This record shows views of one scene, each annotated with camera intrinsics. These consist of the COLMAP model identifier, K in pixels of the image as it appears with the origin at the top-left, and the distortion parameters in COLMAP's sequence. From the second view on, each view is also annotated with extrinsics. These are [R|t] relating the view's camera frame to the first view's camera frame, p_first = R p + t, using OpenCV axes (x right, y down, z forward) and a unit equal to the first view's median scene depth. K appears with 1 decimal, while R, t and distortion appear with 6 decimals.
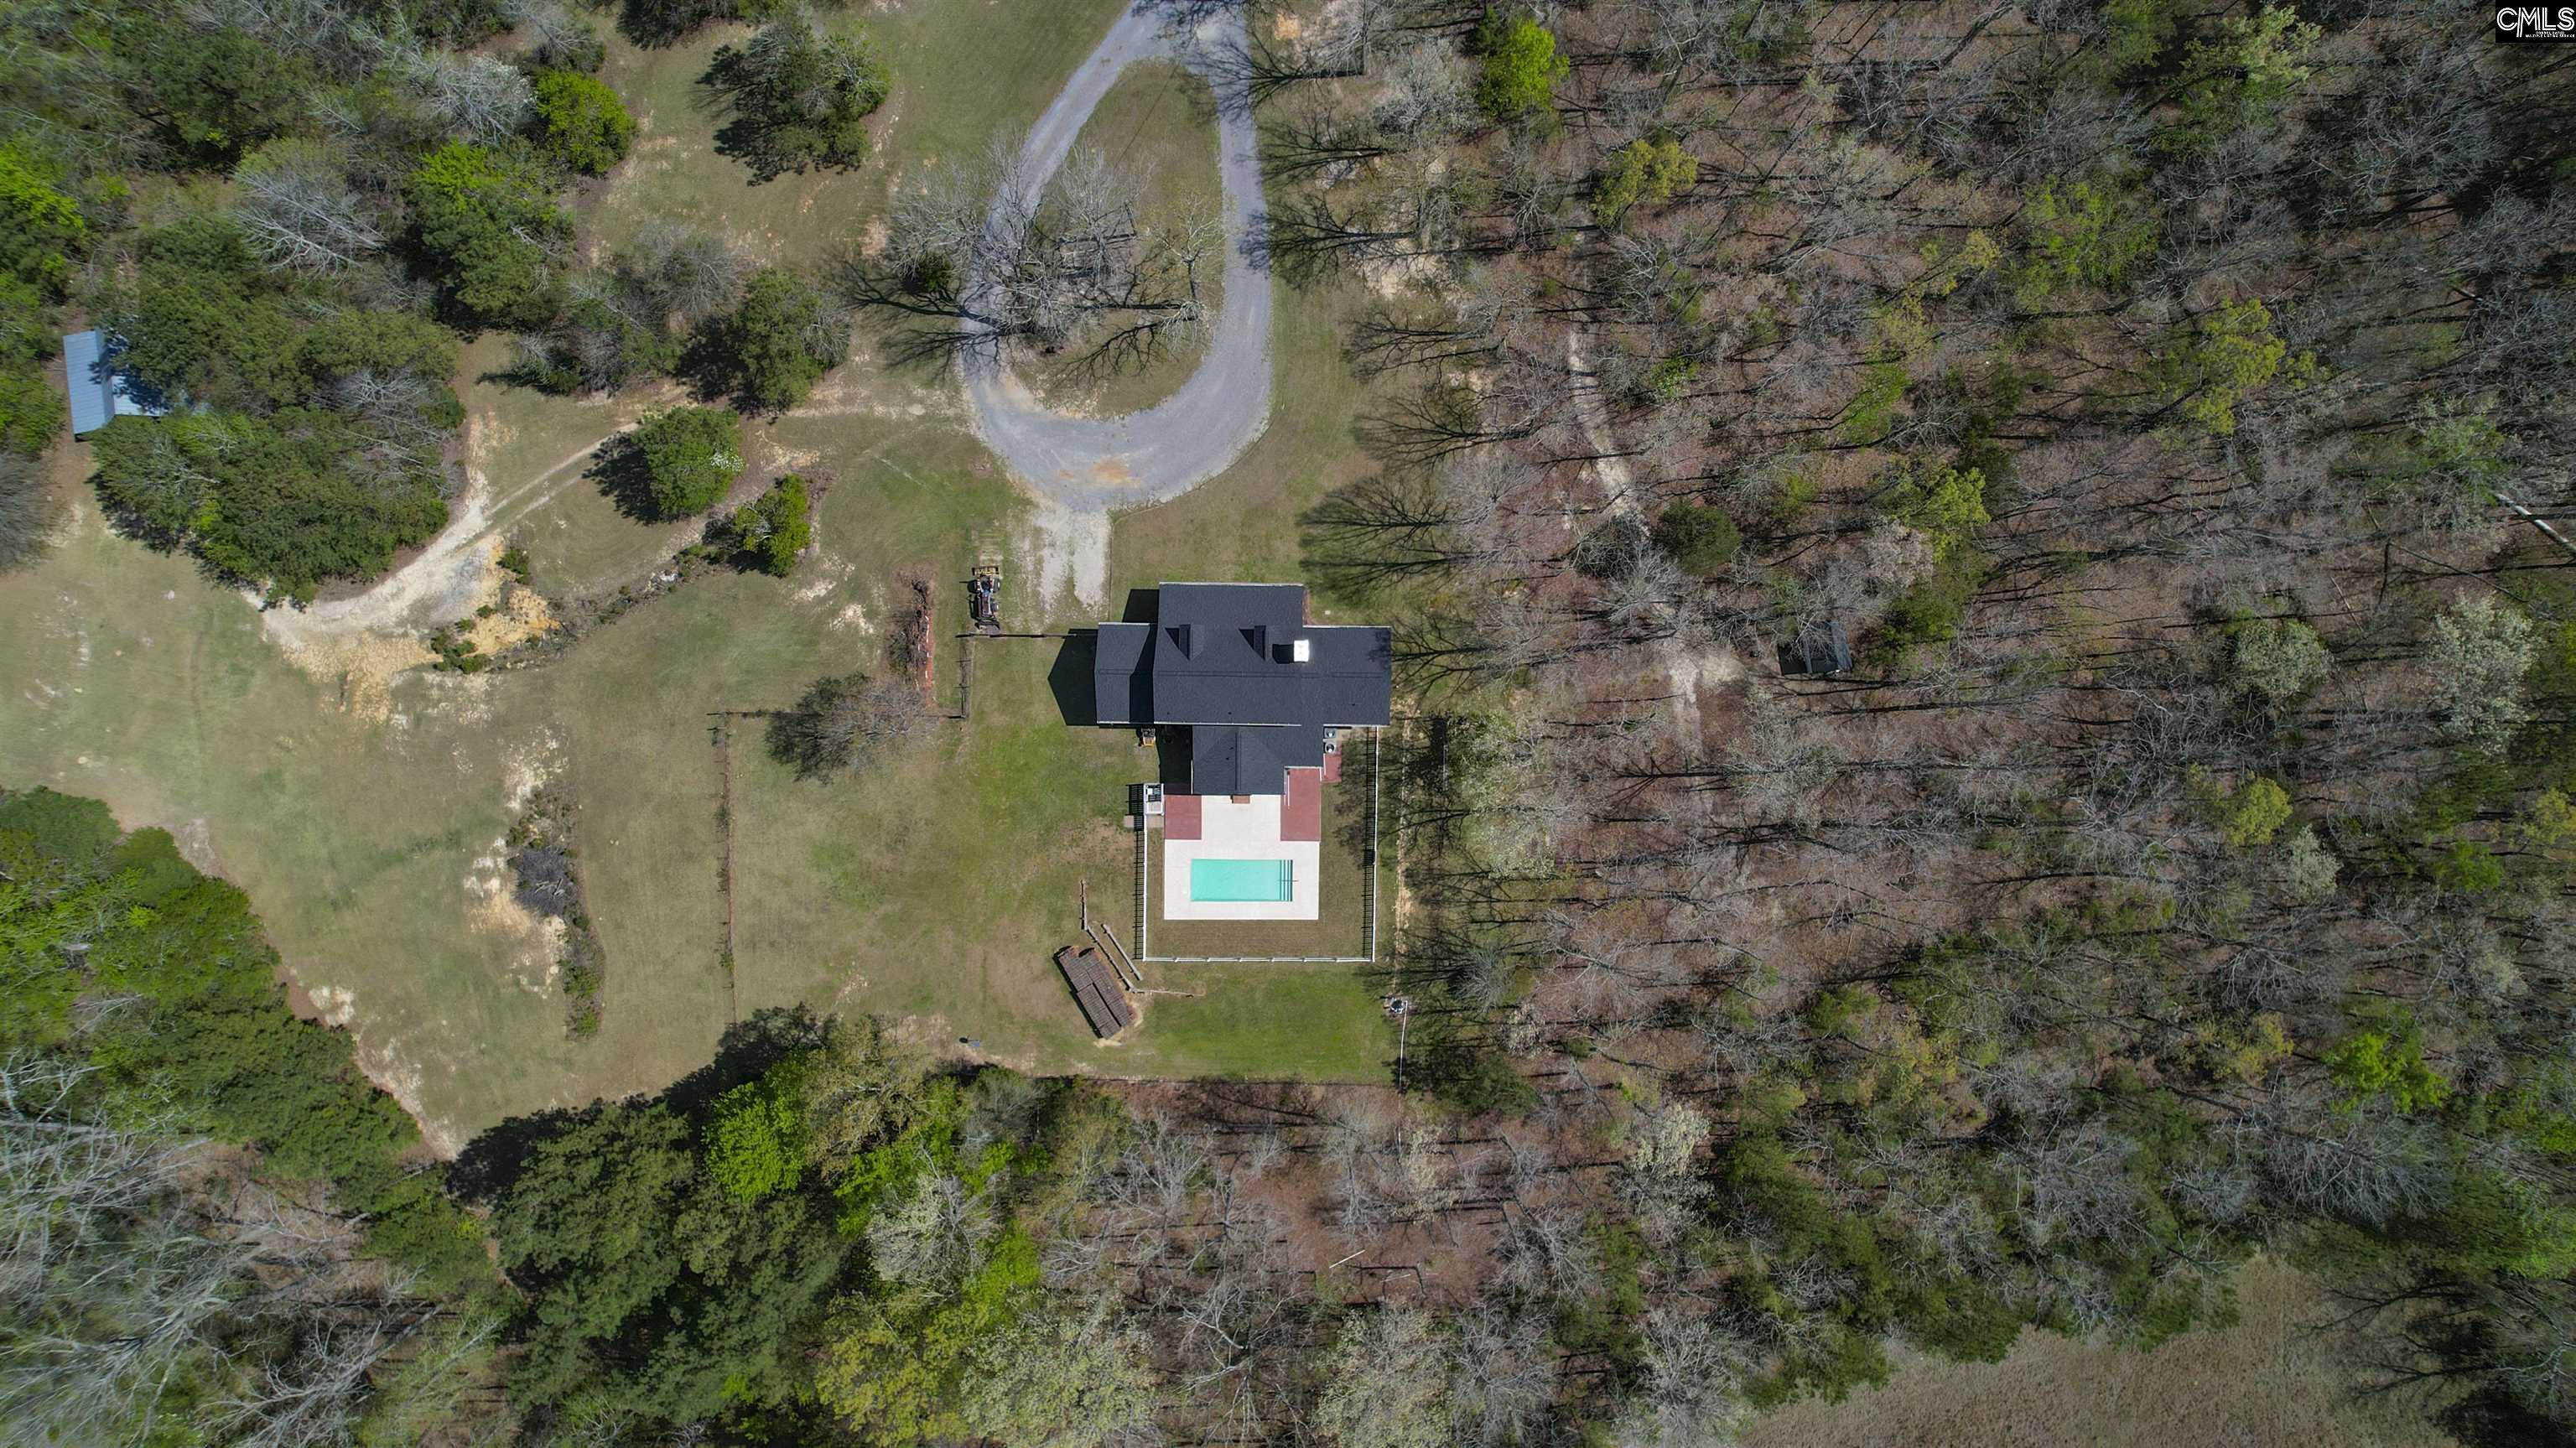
lens RADIAL K [[1655.8, 0, 1291.3], [0, 1655.8, 735.6], [0, 0, 1]] dist [-0.080025, 0.072231]
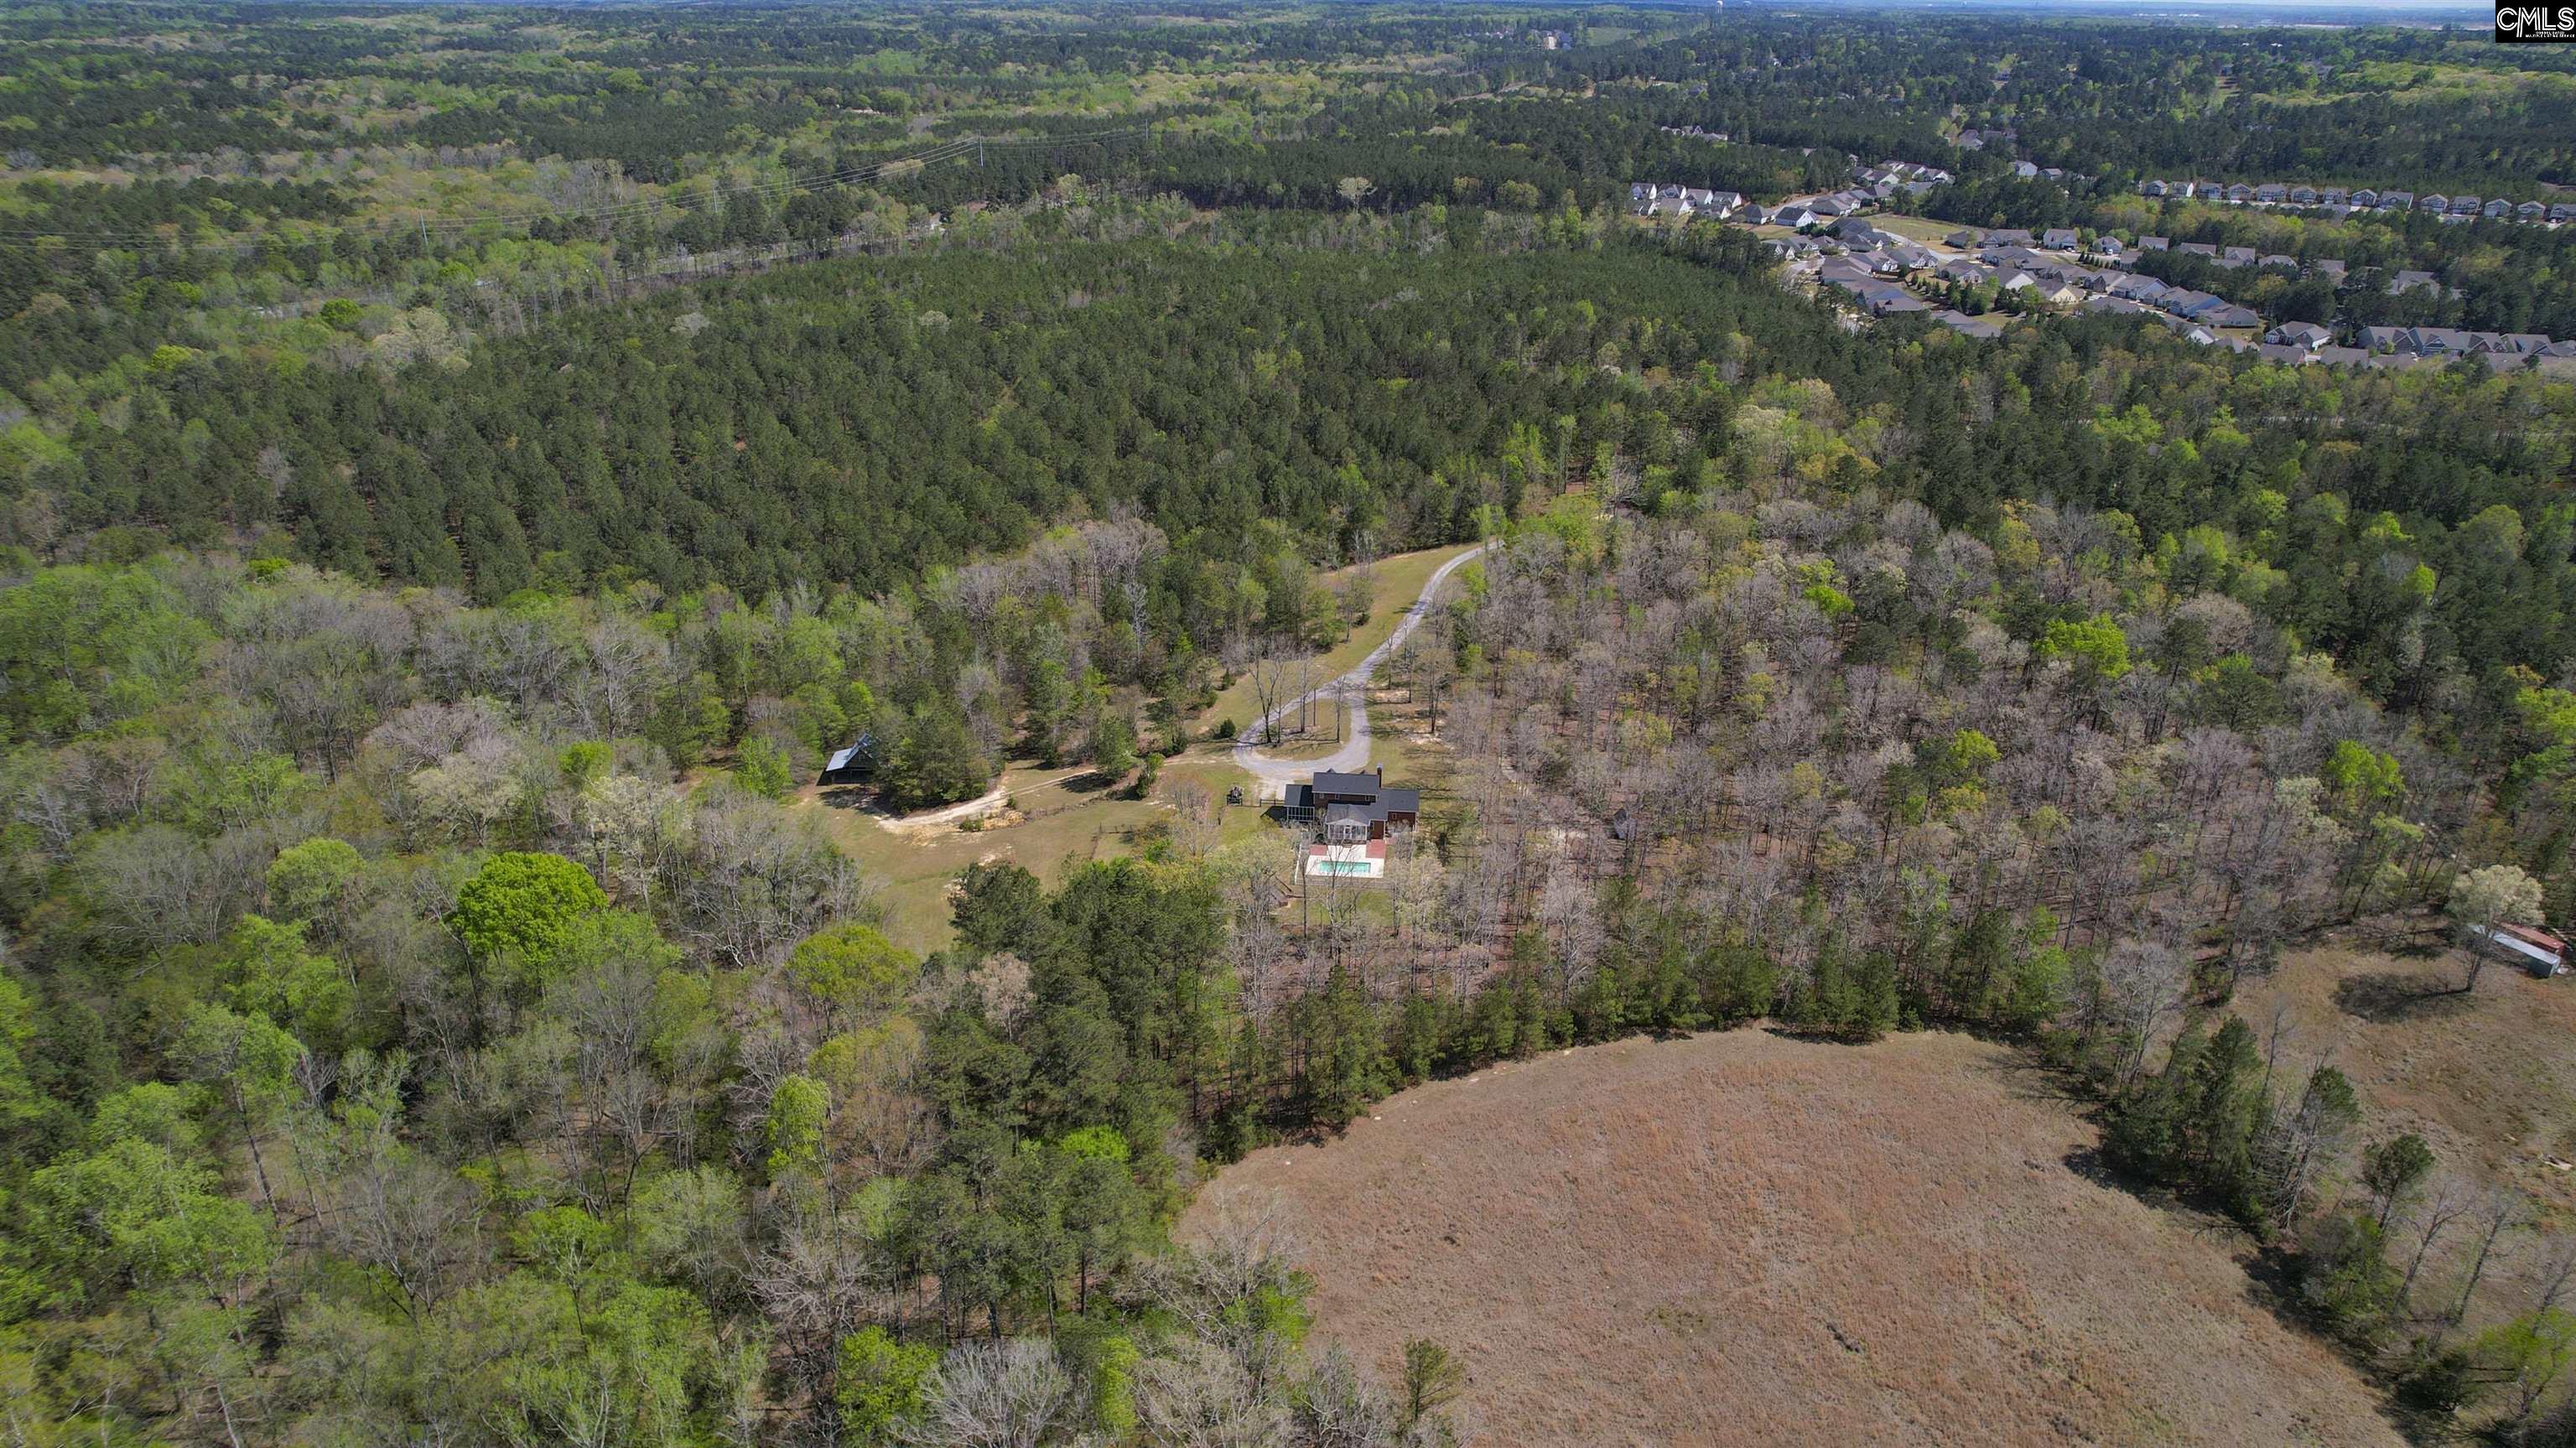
lens RADIAL K [[1655.8, 0, 1306.1], [0, 1655.8, 724.6], [0, 0, 1]] dist [-0.080025, 0.072231]
pose [[0.997530, 0.037615, -0.059316, 0.034911], [-0.069630, 0.418781, -0.905414, 1.843209], [-0.009216, 0.907308, 0.420366, -0.009004]]
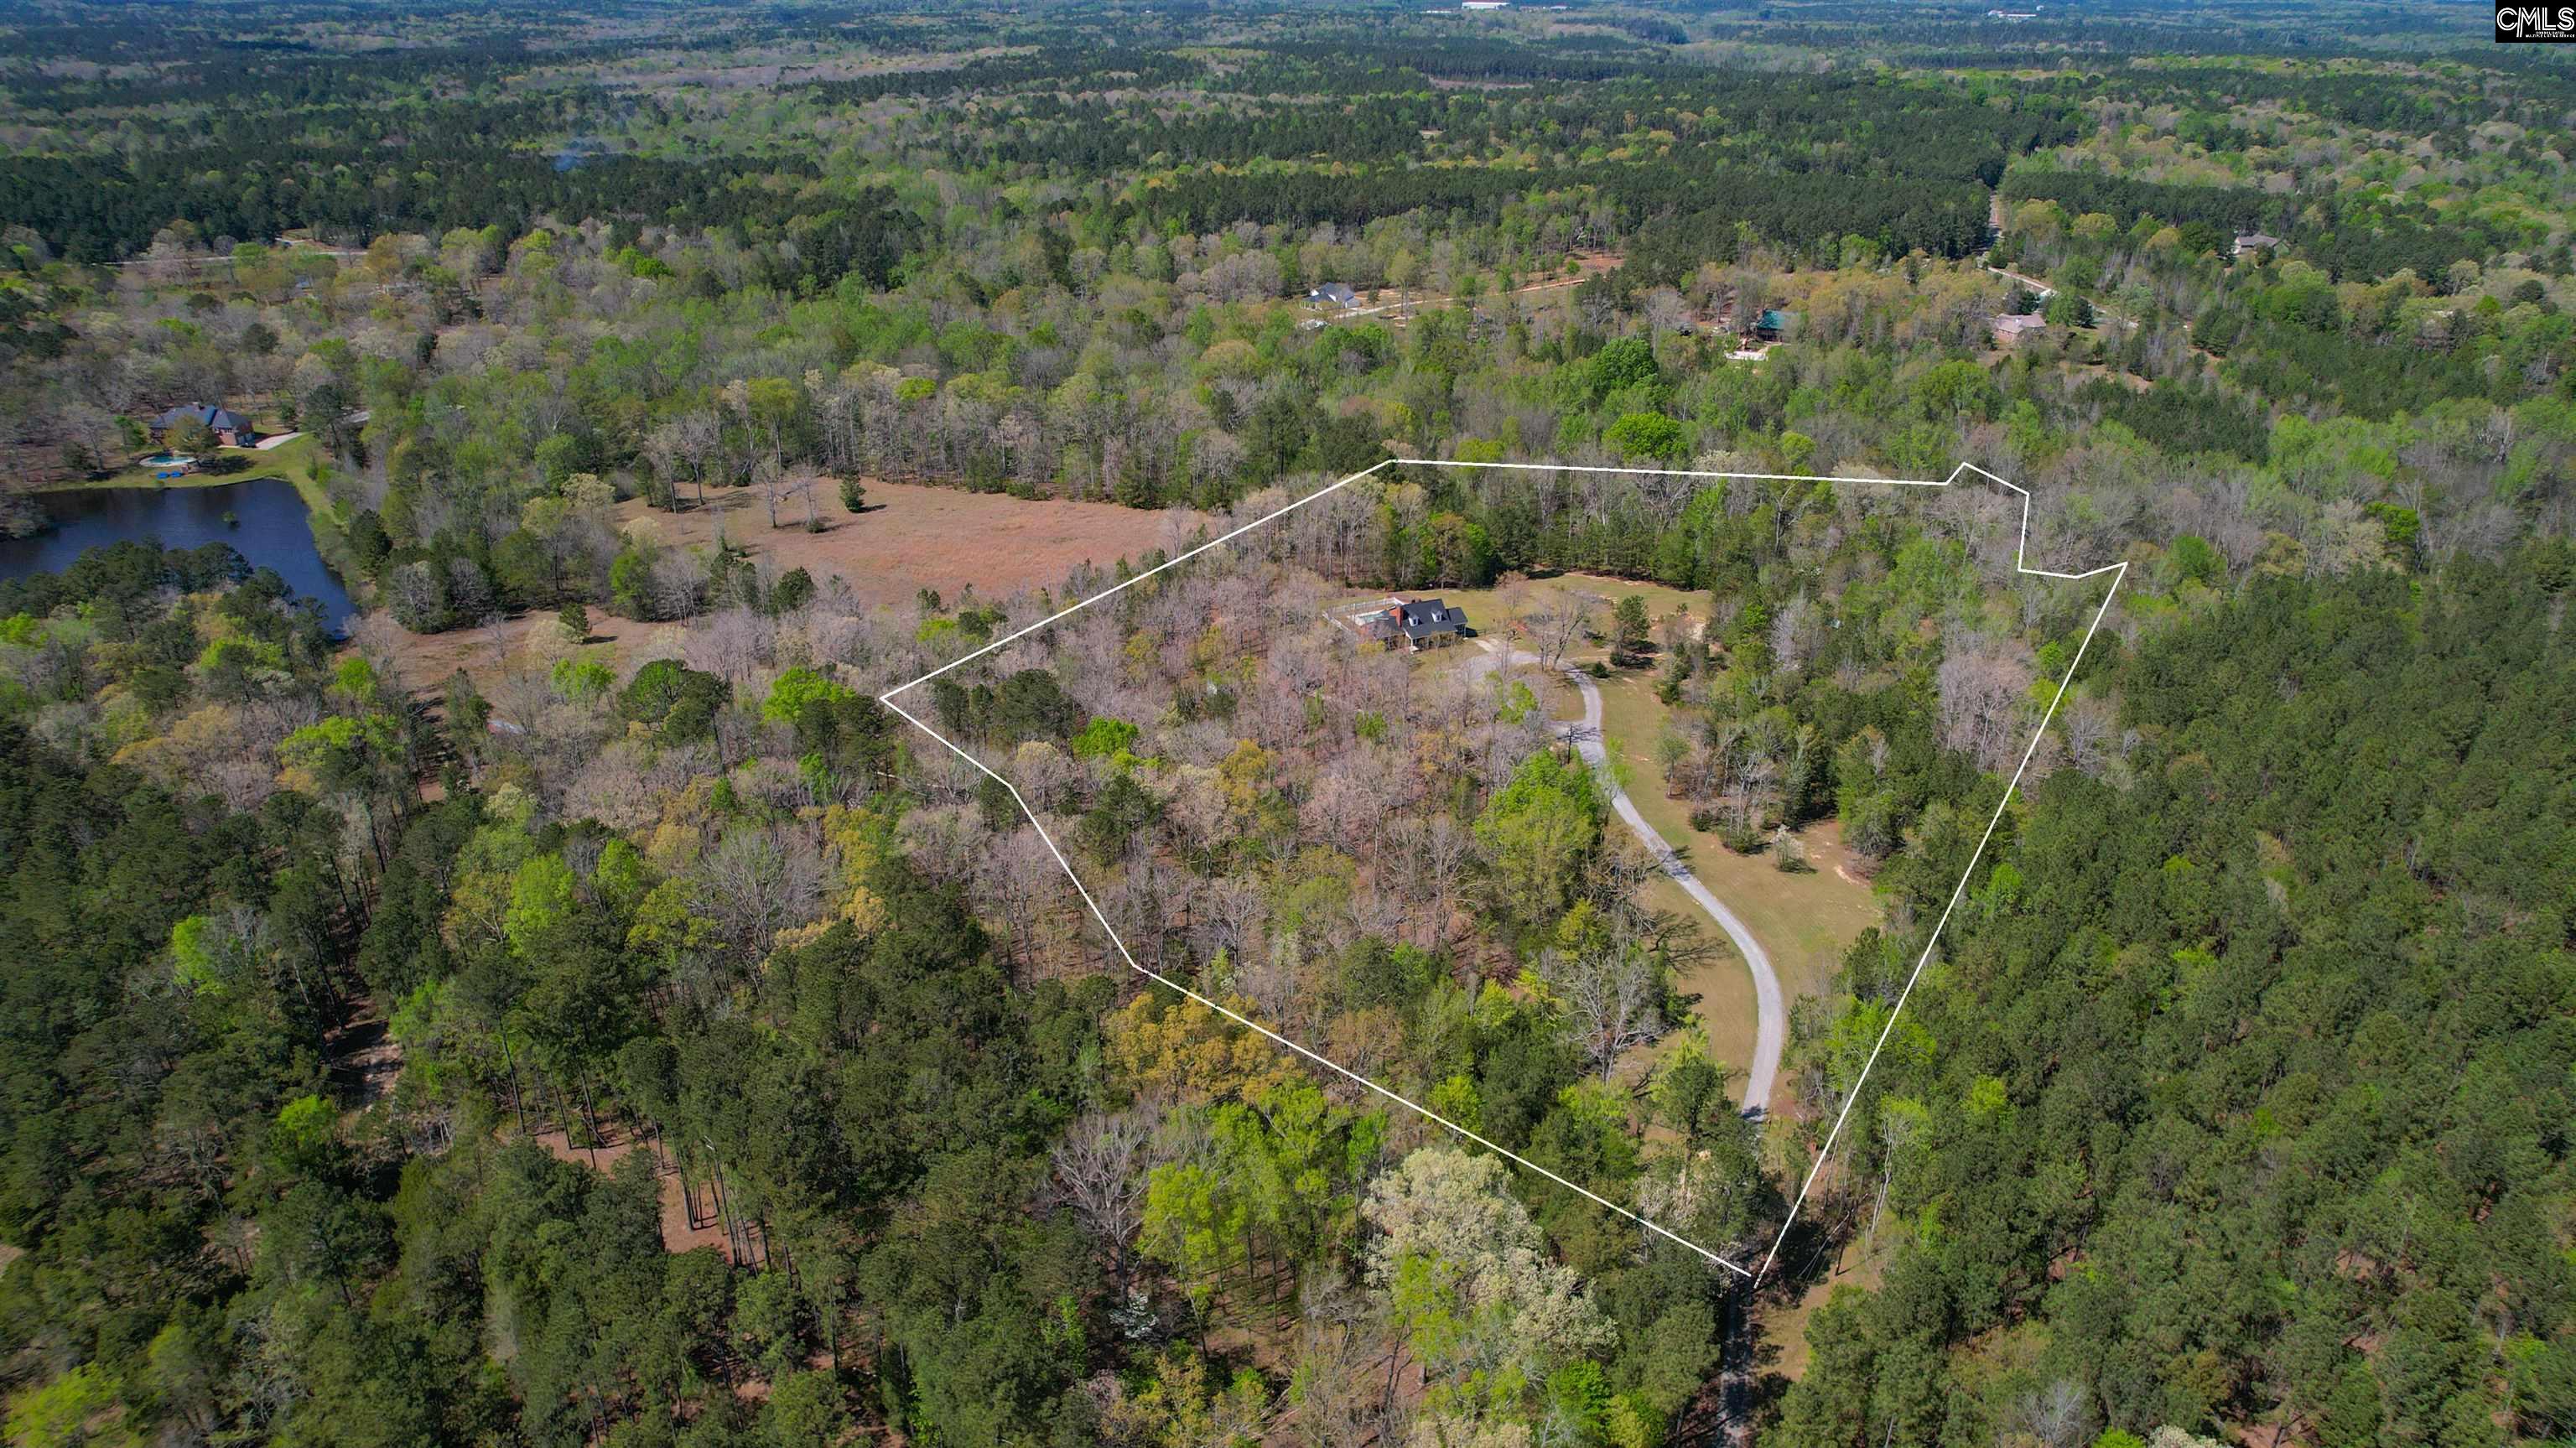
lens RADIAL K [[1655.8, 0, 1303.7], [0, 1655.8, 730.1], [0, 0, 1]] dist [-0.080025, 0.072231]
pose [[-0.895226, 0.181854, -0.406816, 1.232697], [-0.445568, -0.378209, 0.811435, -2.160856], [-0.006299, 0.907682, 0.419611, 0.014446]]
